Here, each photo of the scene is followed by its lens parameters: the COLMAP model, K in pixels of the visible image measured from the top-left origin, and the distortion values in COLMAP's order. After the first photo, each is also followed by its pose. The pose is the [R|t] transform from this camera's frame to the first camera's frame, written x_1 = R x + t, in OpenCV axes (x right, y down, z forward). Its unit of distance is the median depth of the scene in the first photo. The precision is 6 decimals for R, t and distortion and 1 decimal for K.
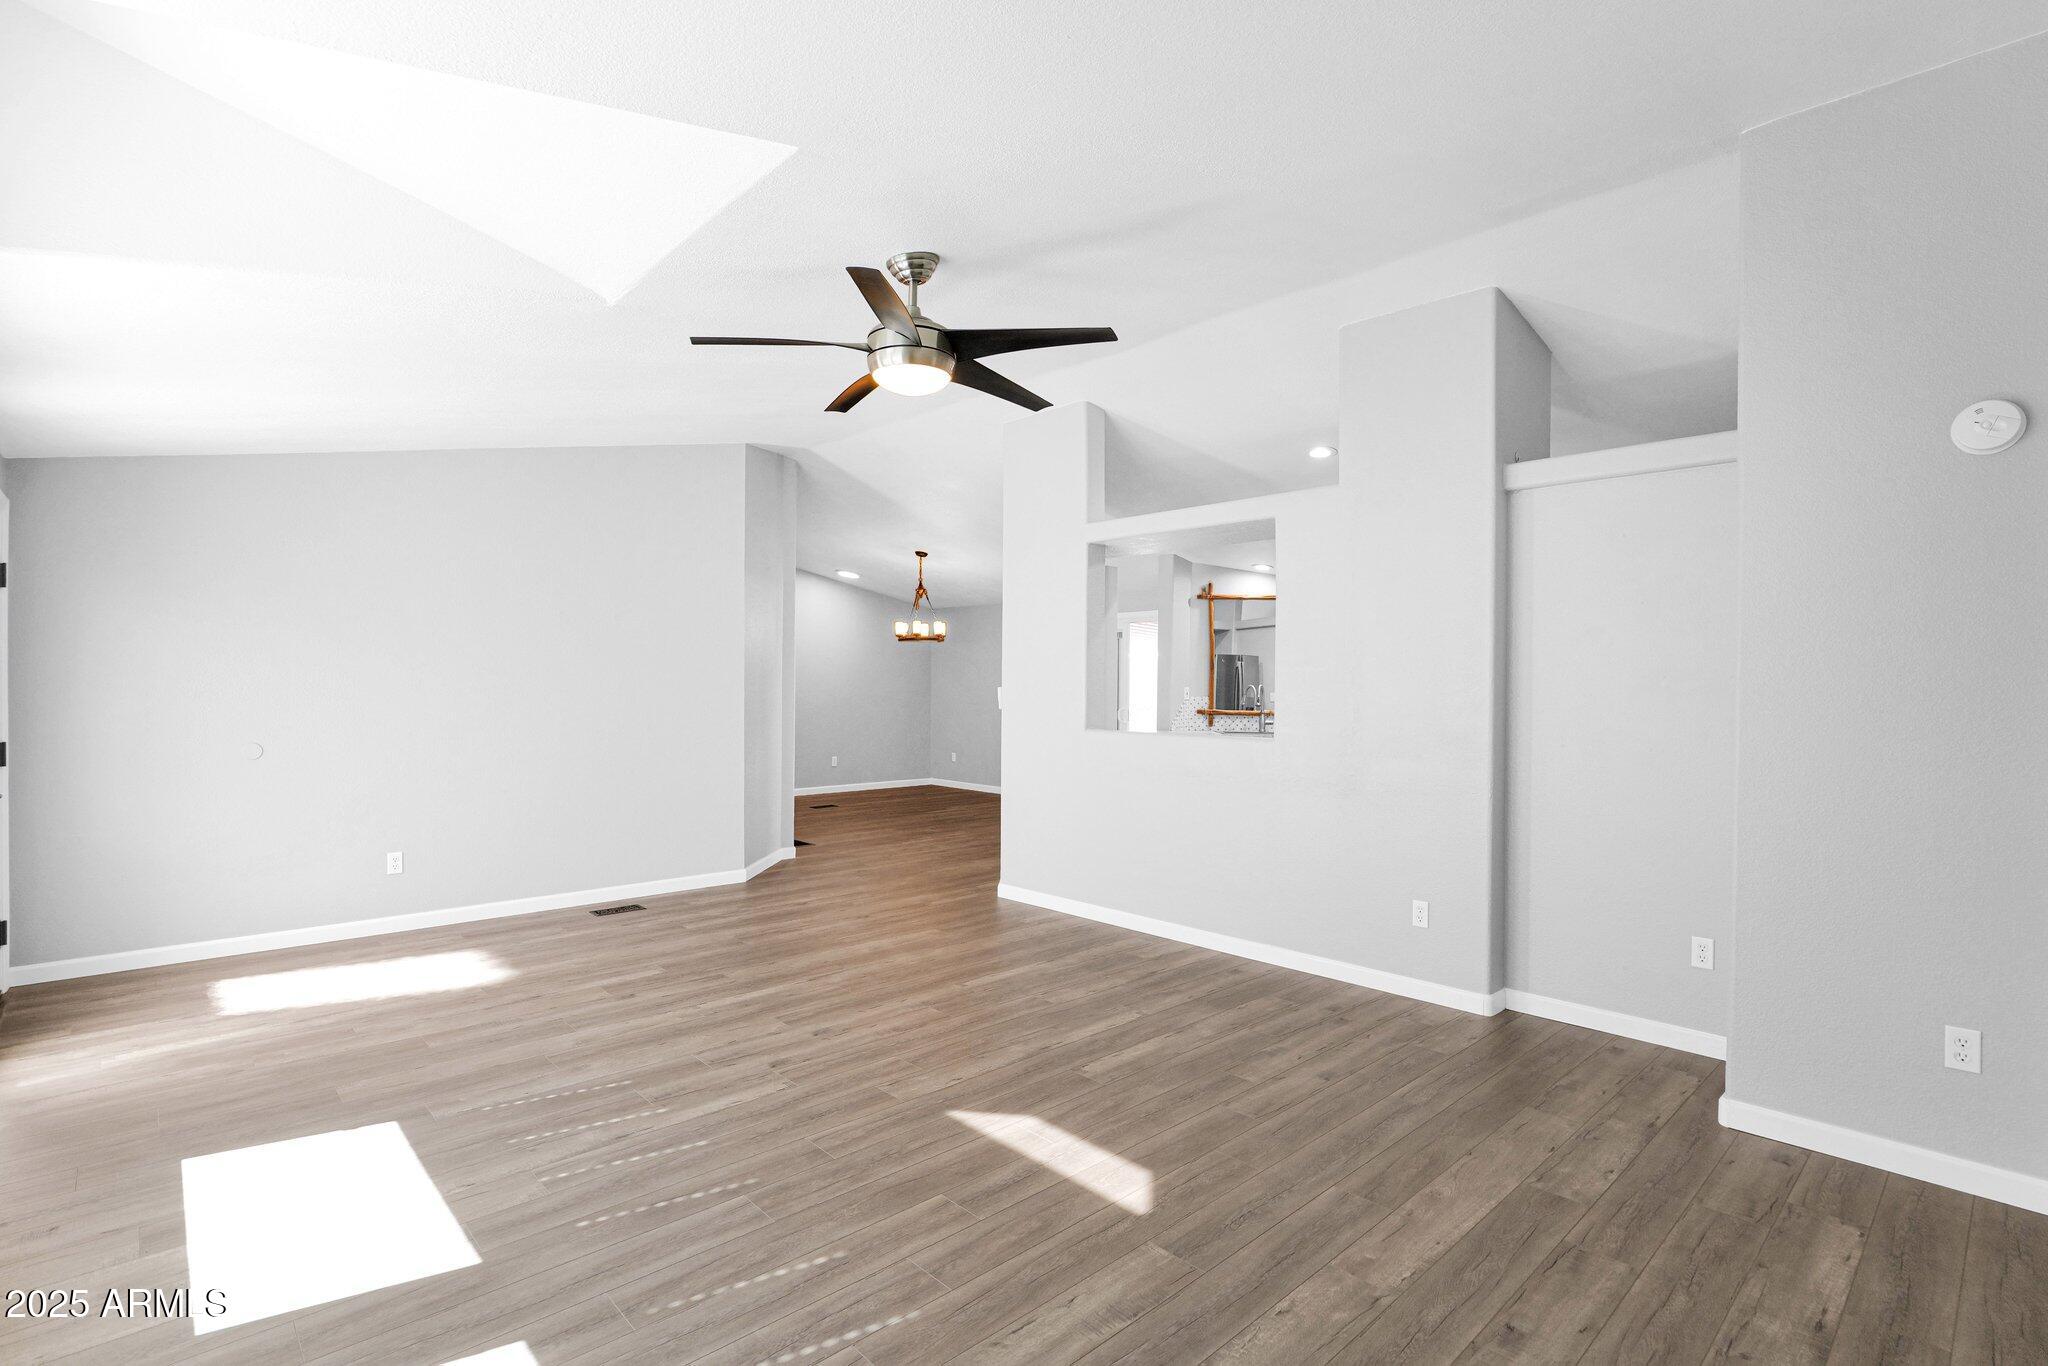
lens RADIAL K [[962.4, 0, 1024.0], [0, 962.4, 683.0], [0, 0, 1]] dist [-0.014247, 0.000183]
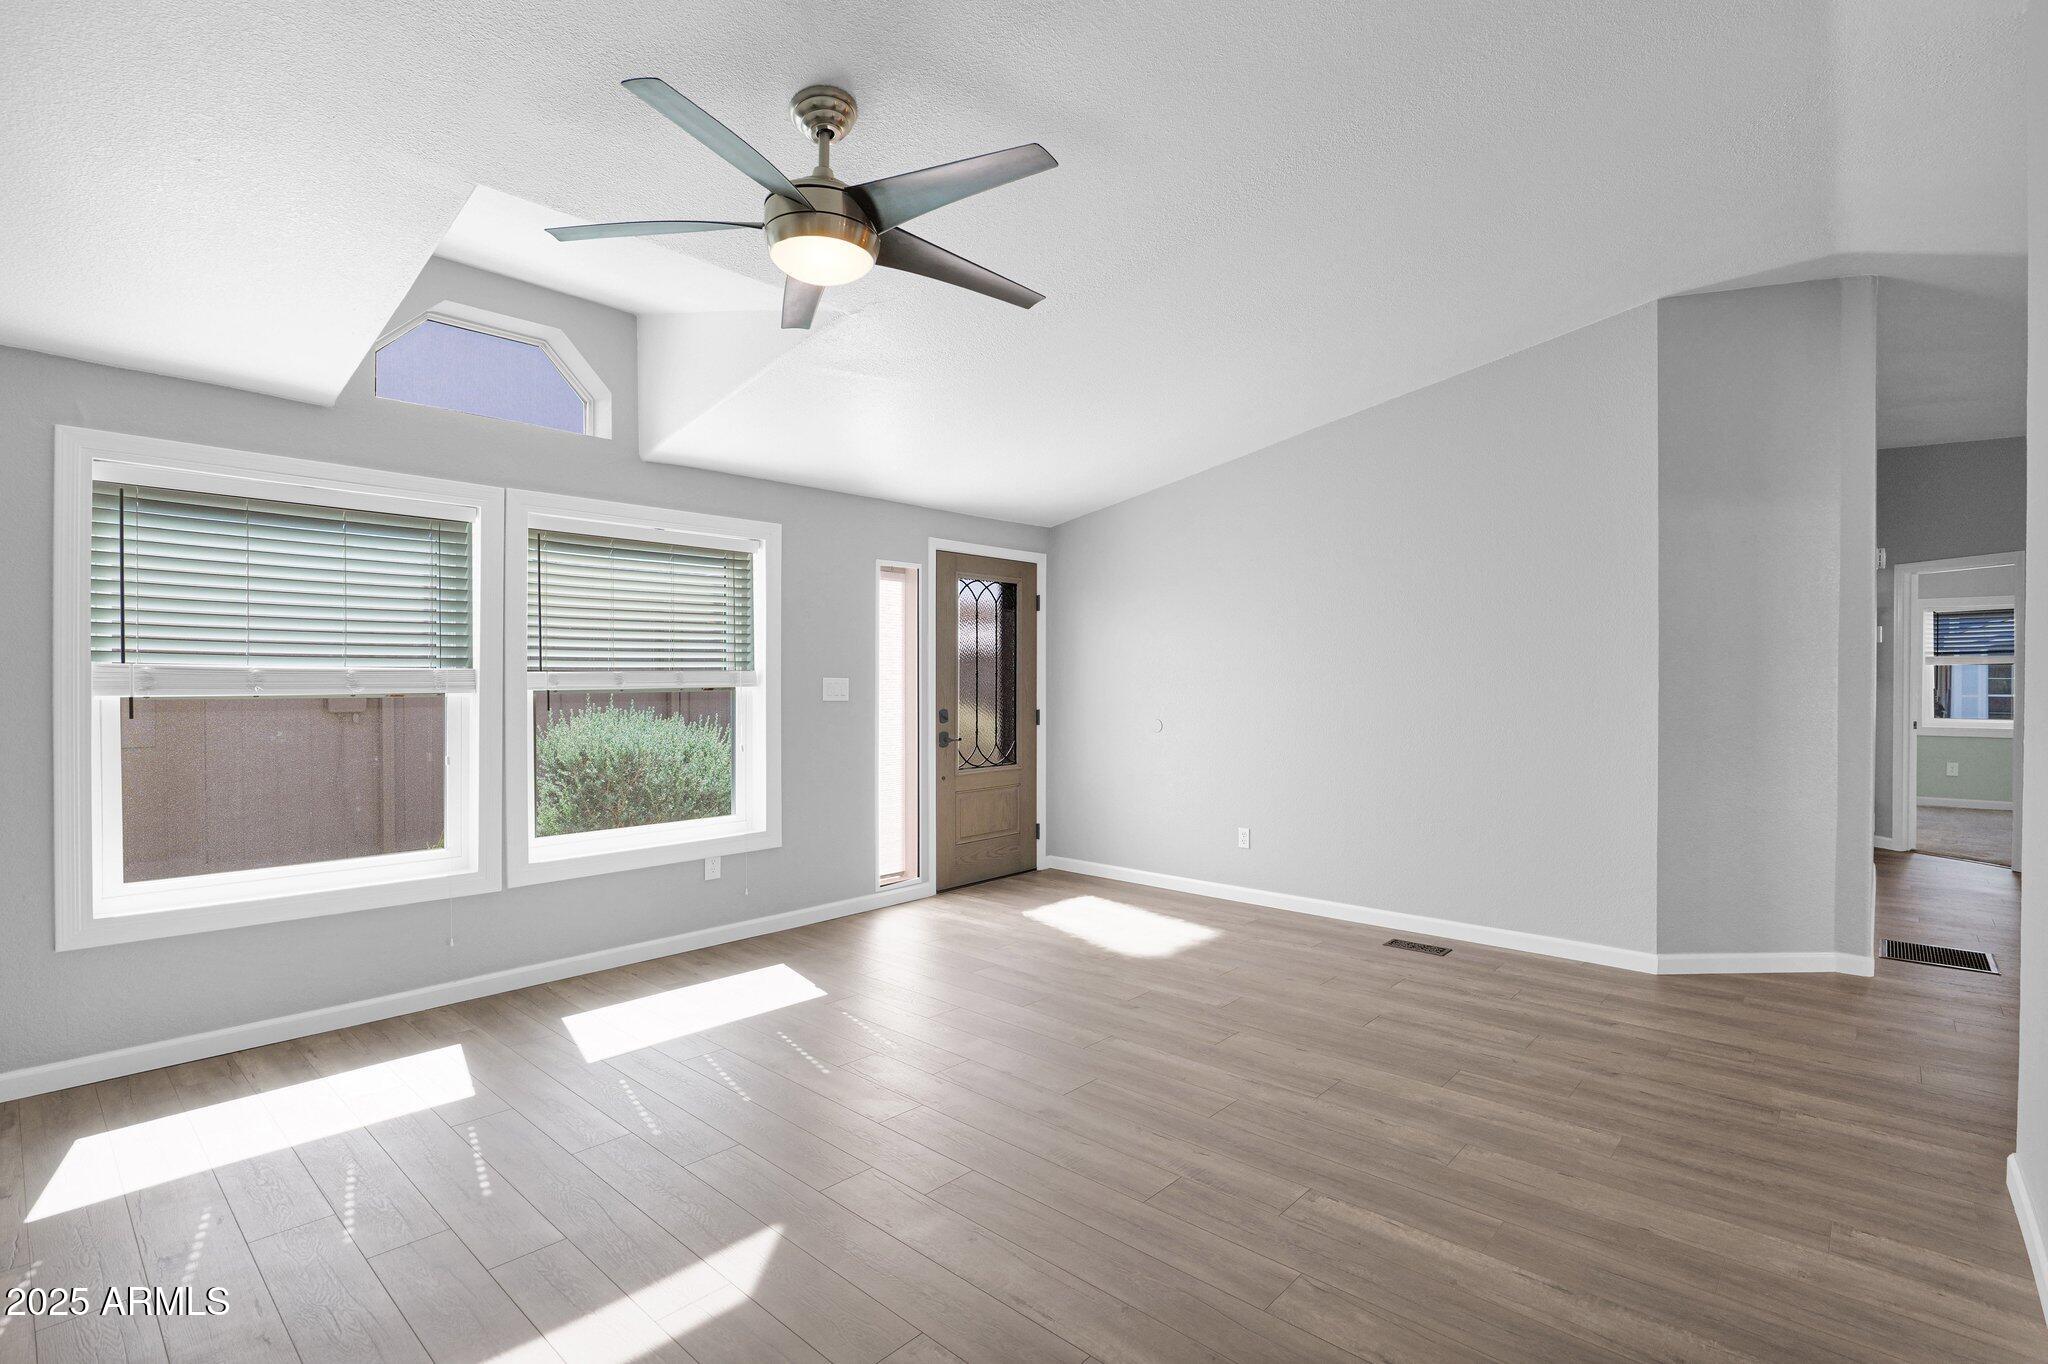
lens RADIAL K [[962.4, 0, 1024.0], [0, 962.4, 682.0], [0, 0, 1]] dist [-0.014247, 0.000183]
pose [[0.083584, 0.001650, -0.996499, 0.545291], [0.000709, 0.999998, 0.001715, 0.012585], [0.996500, -0.000850, 0.083583, 0.889214]]
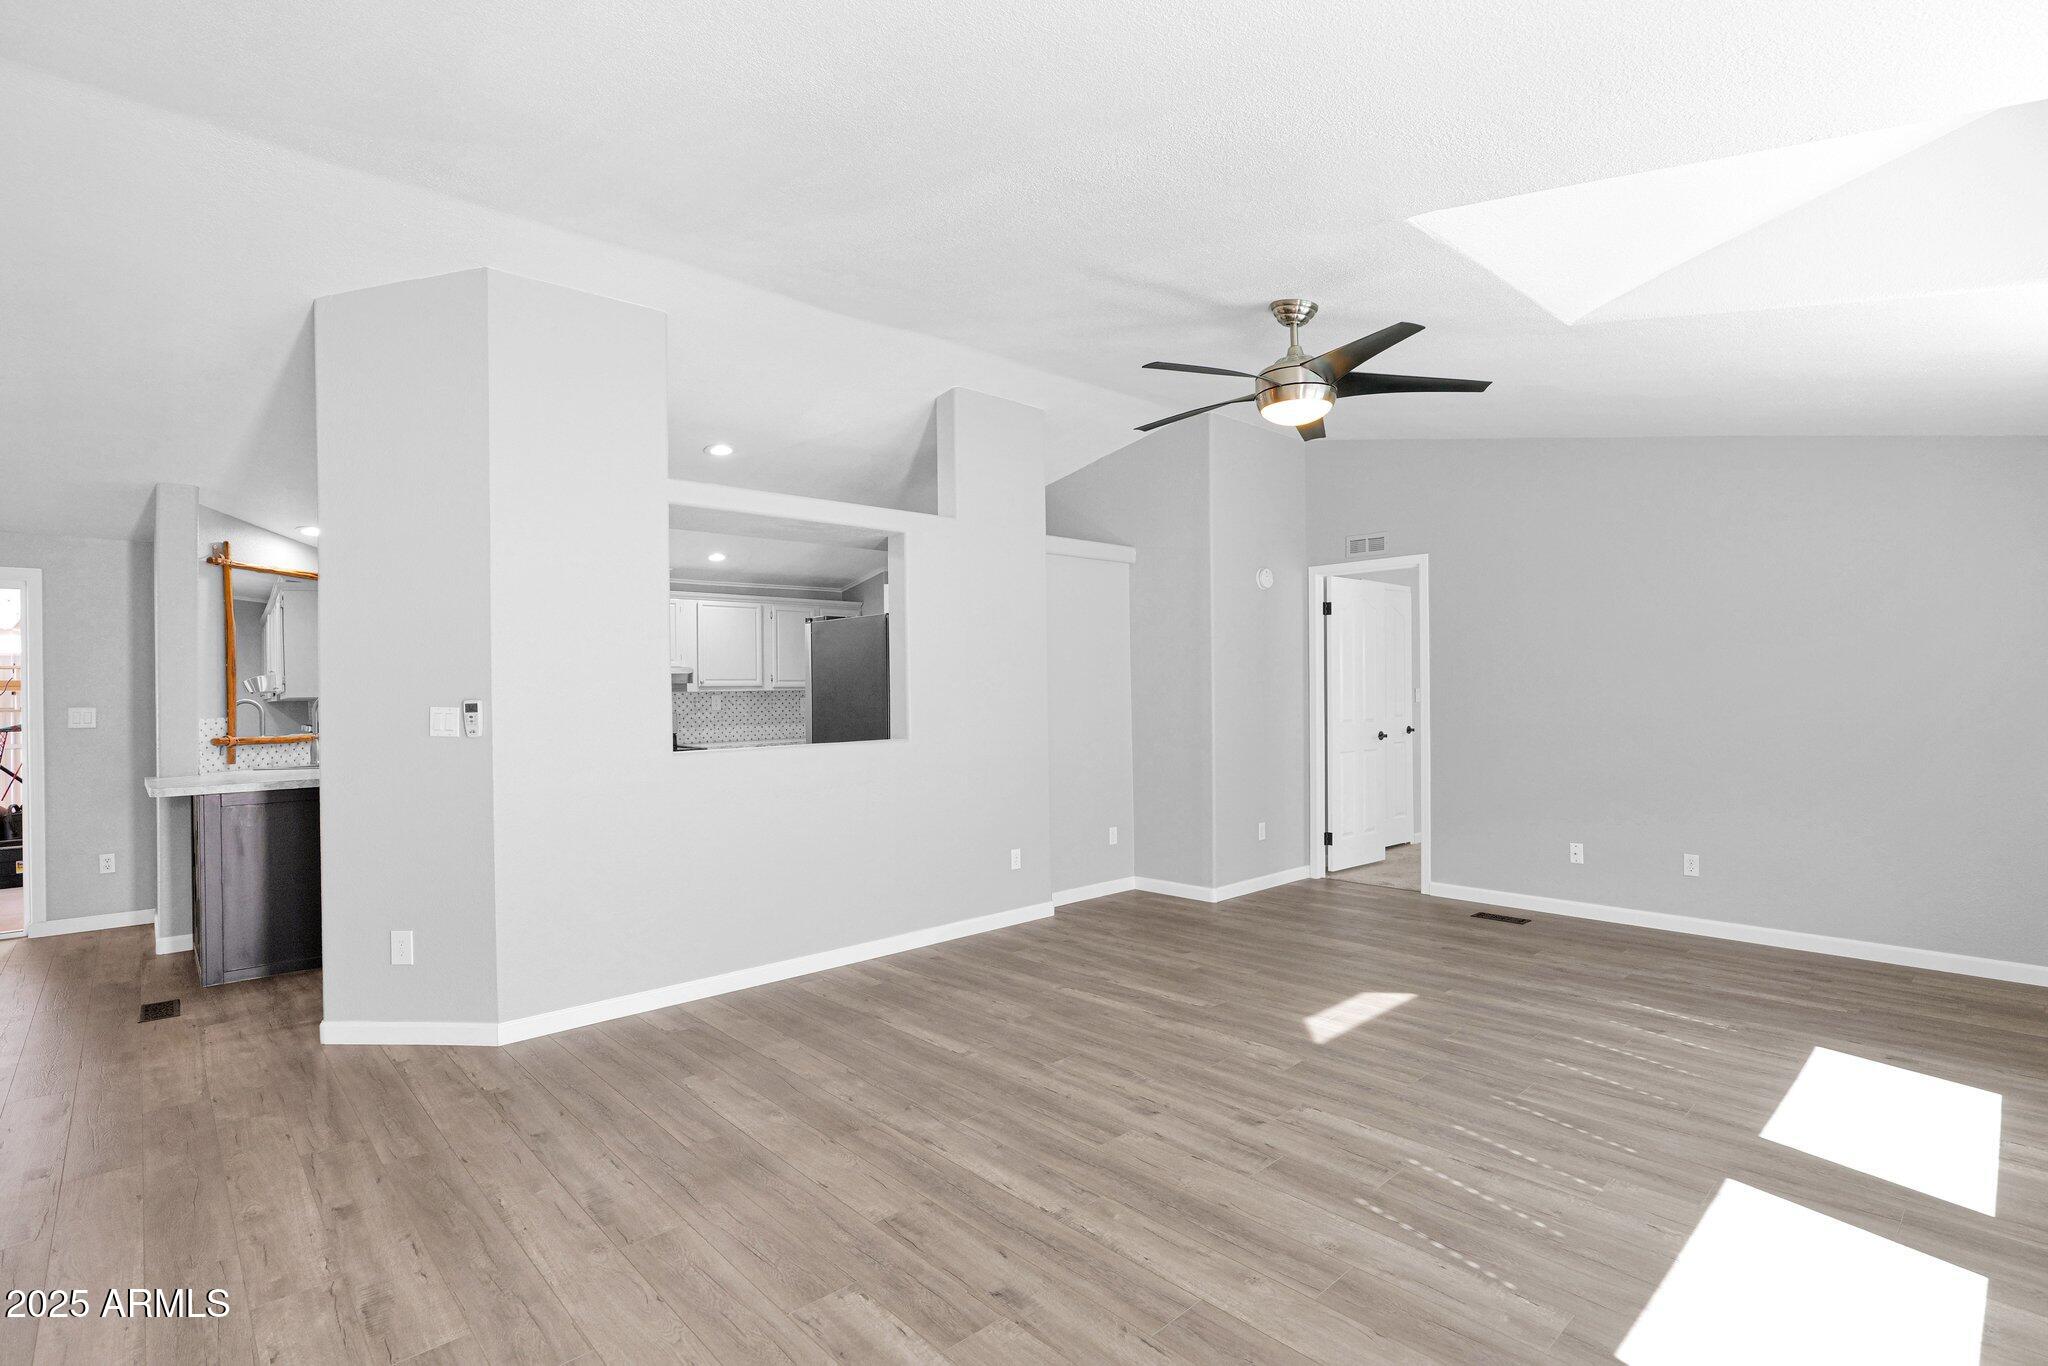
lens RADIAL K [[954.2, 0, 1024.0], [0, 954.2, 683.0], [0, 0, 1]] dist [-0.000324, 0.000343]
pose [[0.009594, 0.000395, 0.999954, -1.008162], [0.011540, 0.999933, -0.000506, -0.006237], [-0.999887, 0.011545, 0.009589, 1.063312]]
